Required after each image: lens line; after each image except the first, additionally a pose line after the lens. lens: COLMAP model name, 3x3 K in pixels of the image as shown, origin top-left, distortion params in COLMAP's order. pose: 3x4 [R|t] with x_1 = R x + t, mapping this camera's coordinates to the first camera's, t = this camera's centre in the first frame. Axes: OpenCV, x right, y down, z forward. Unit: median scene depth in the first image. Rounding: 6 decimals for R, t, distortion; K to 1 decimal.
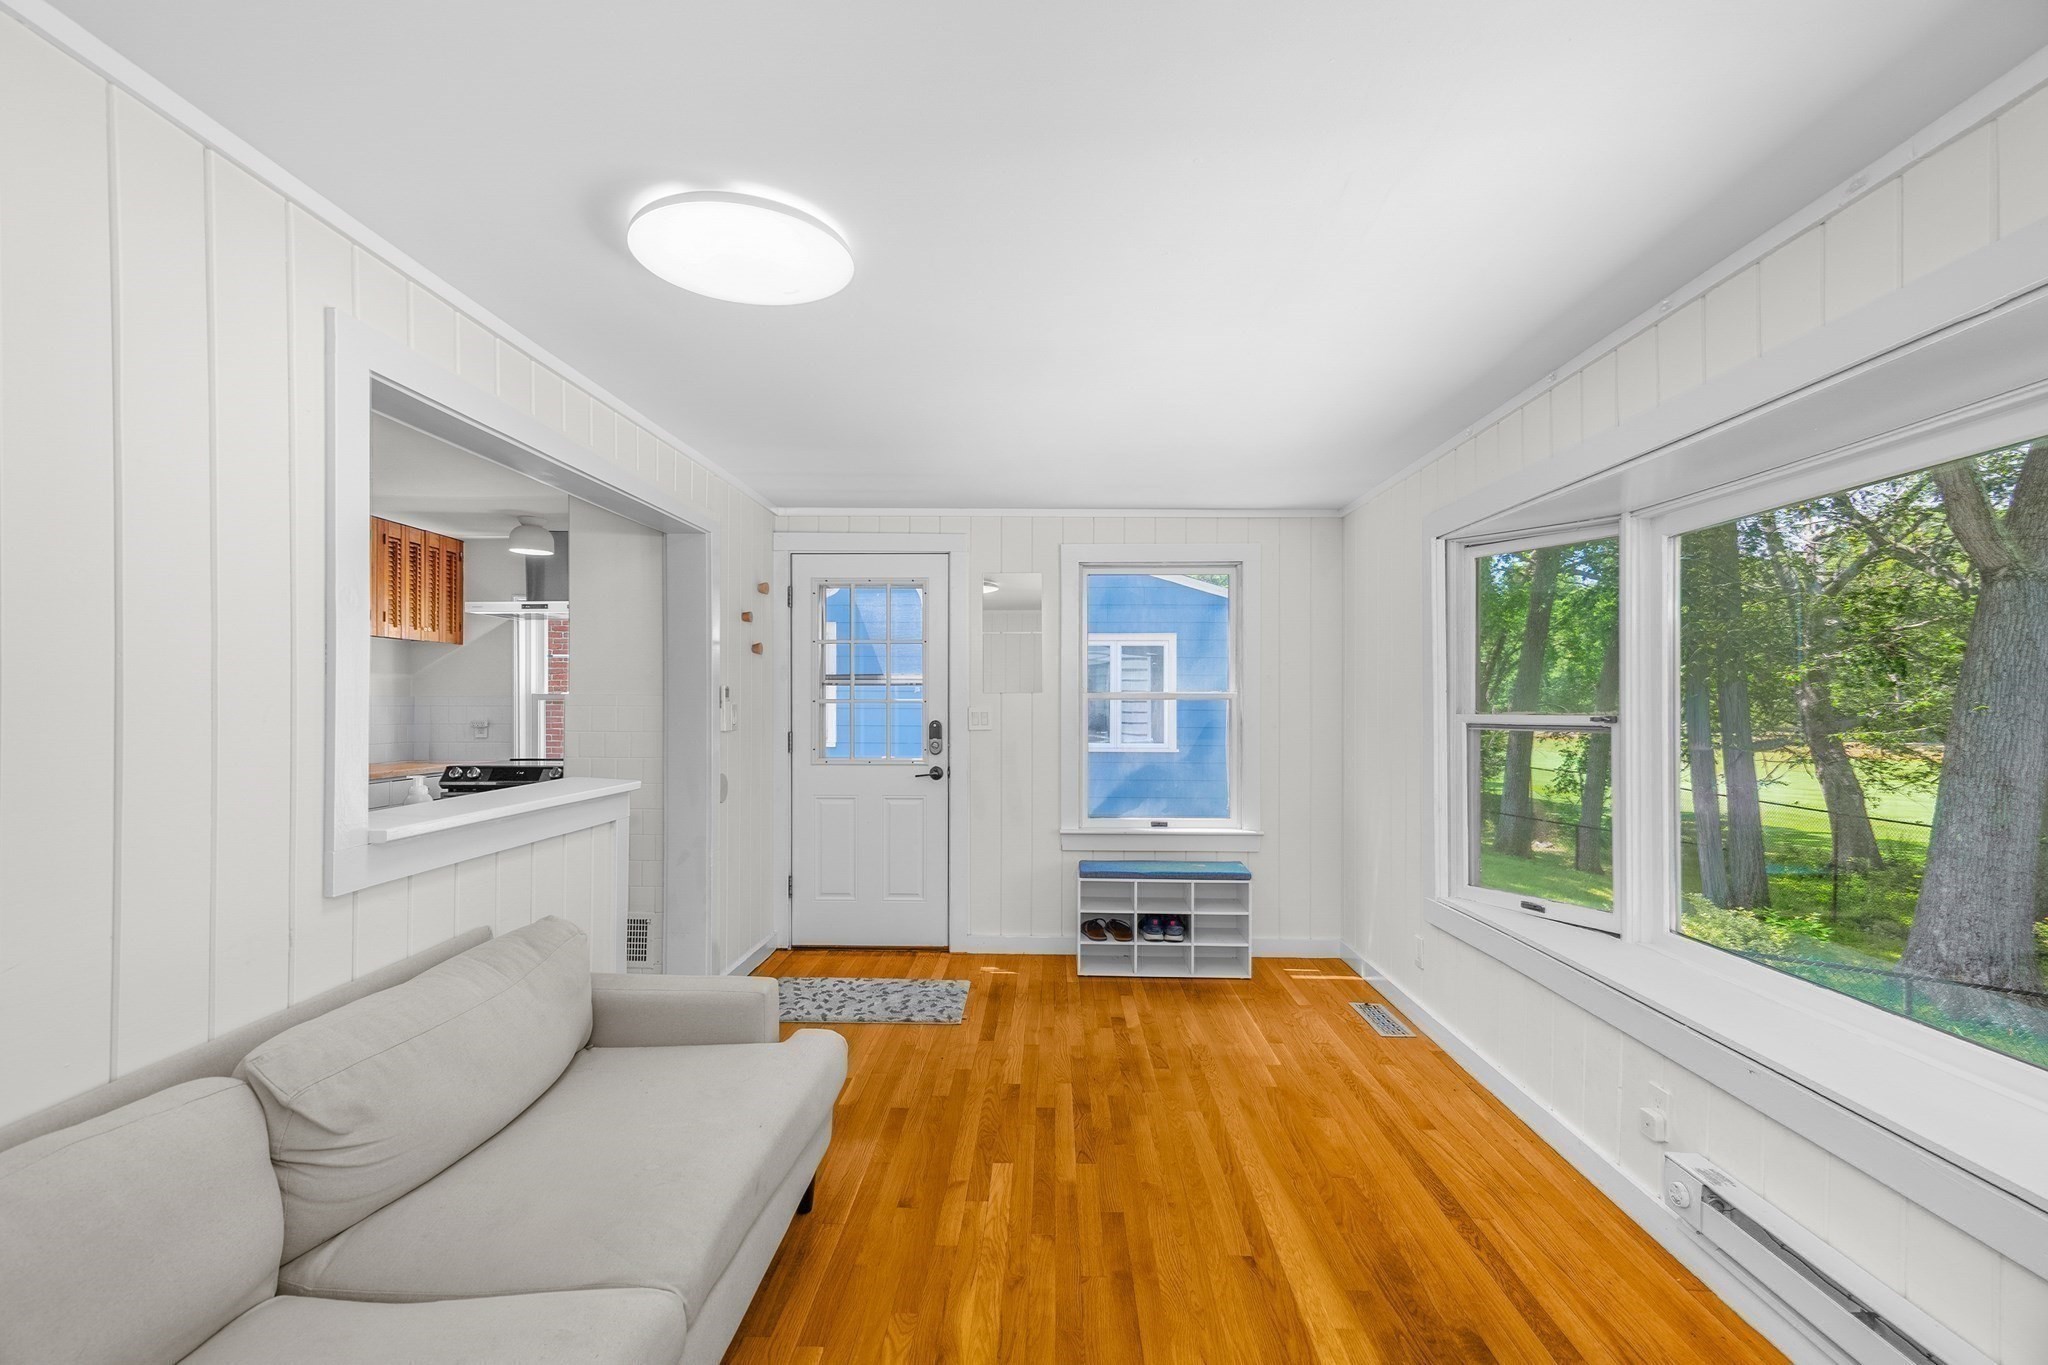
lens RADIAL K [[927.7, 0, 1039.6], [0, 927.7, 695.7], [0, 0, 1]] dist [0.016751, 0.002705]
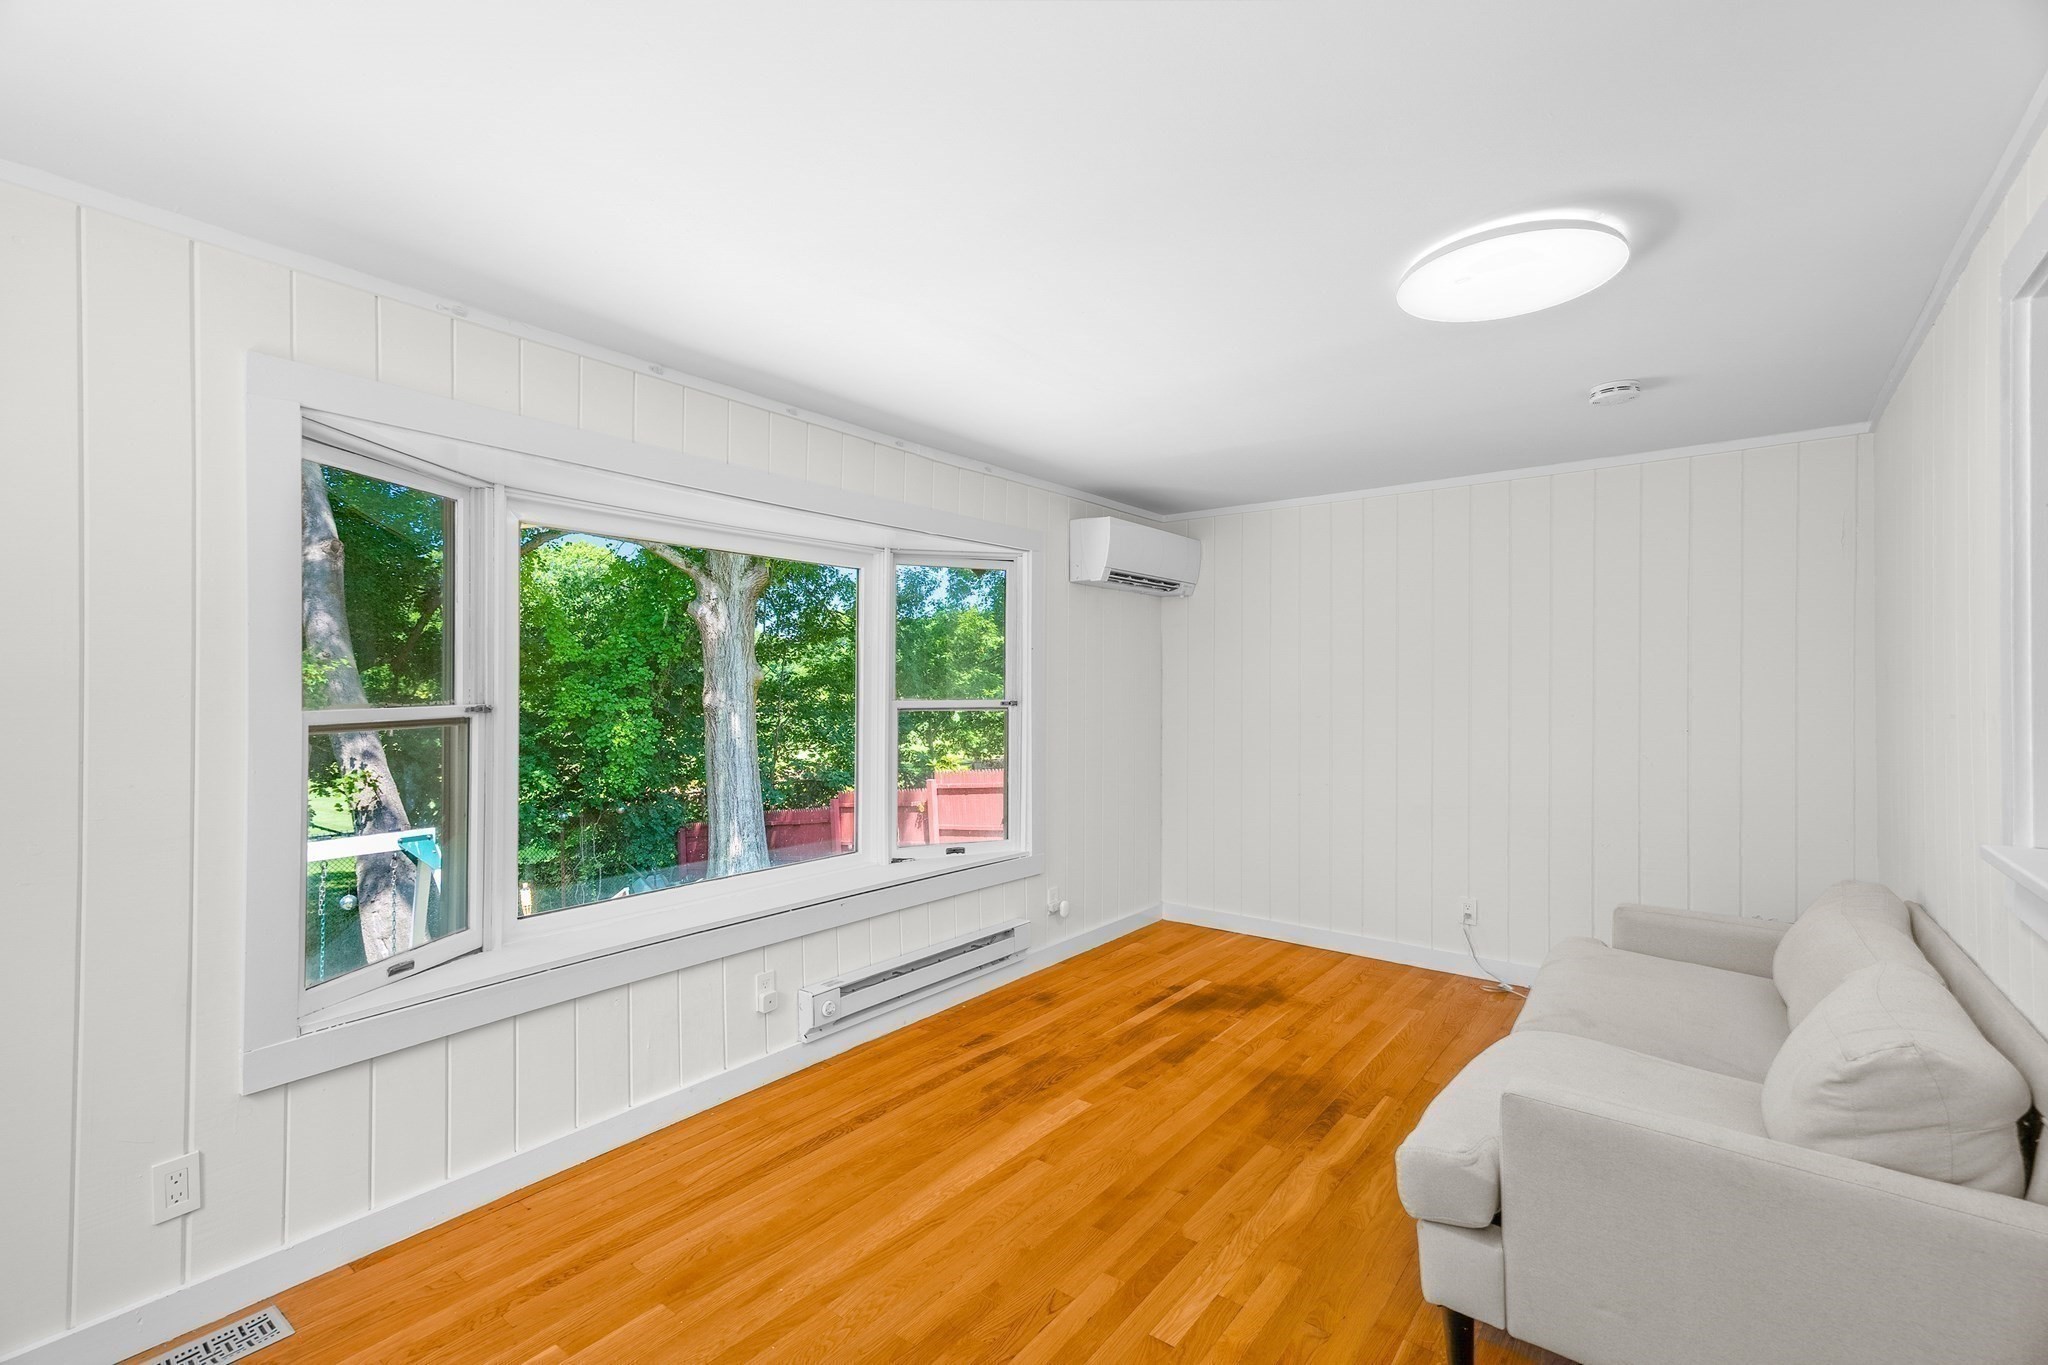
lens RADIAL K [[927.7, 0, 981.4], [0, 927.7, 691.1], [0, 0, 1]] dist [0.016751, 0.002705]
pose [[-0.789416, -0.004852, 0.613840, -0.241481], [-0.001088, 0.999978, 0.006505, -0.000469], [-0.613858, 0.004467, -0.789404, 1.083769]]
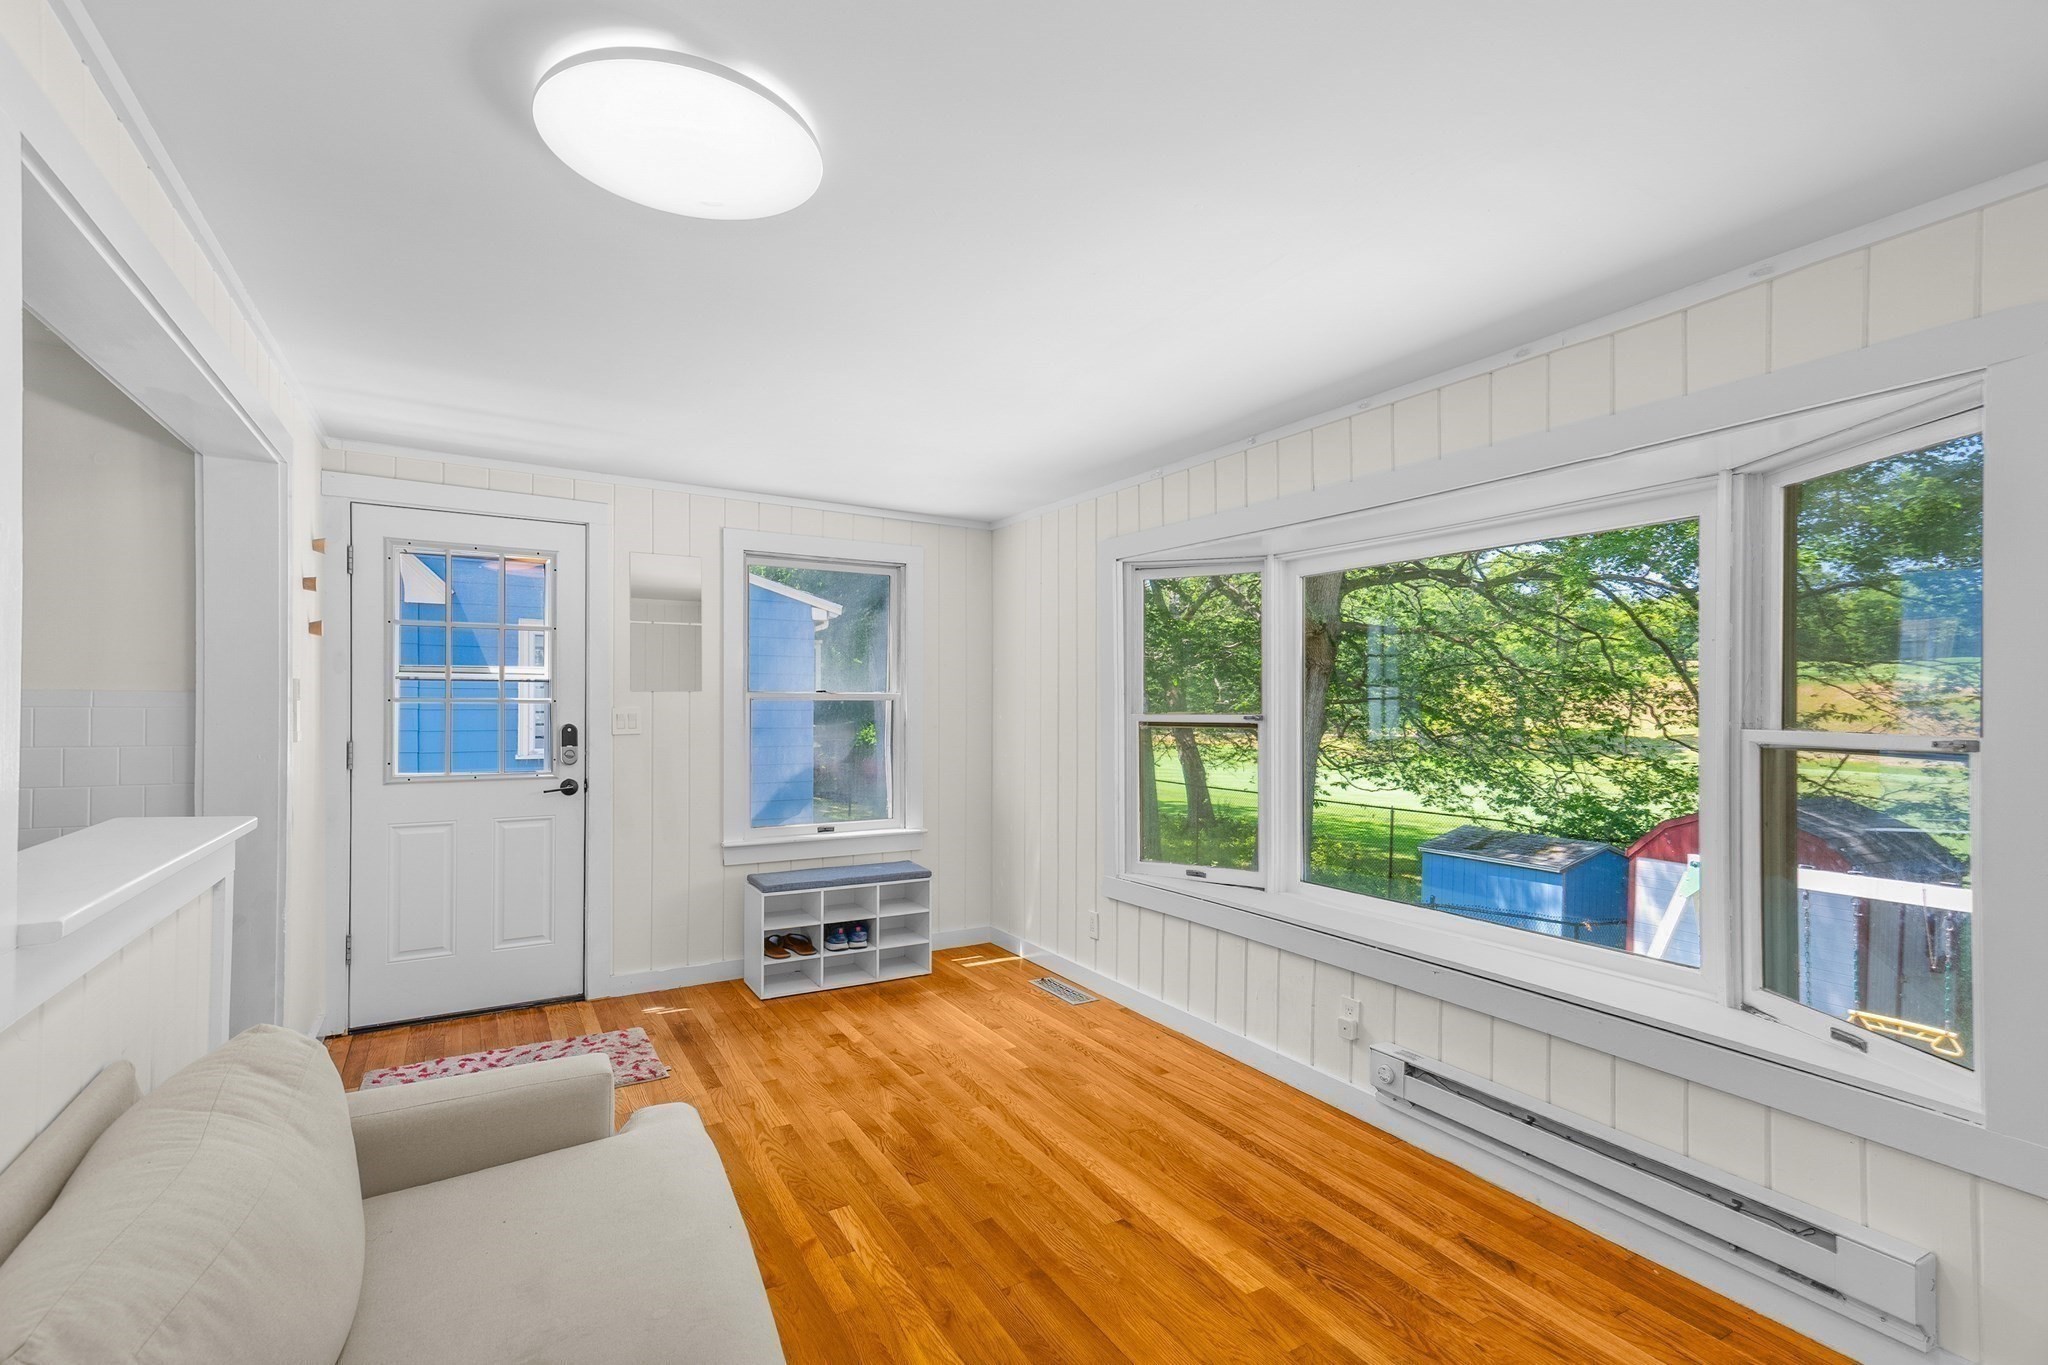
lens RADIAL K [[927.7, 0, 1042.7], [0, 927.7, 697.6], [0, 0, 1]] dist [0.016751, 0.002705]
pose [[0.843278, 0.005119, 0.537453, -0.239440], [-0.007370, 0.999971, 0.002038, -0.002582], [-0.537426, -0.005680, 0.843292, 0.079137]]
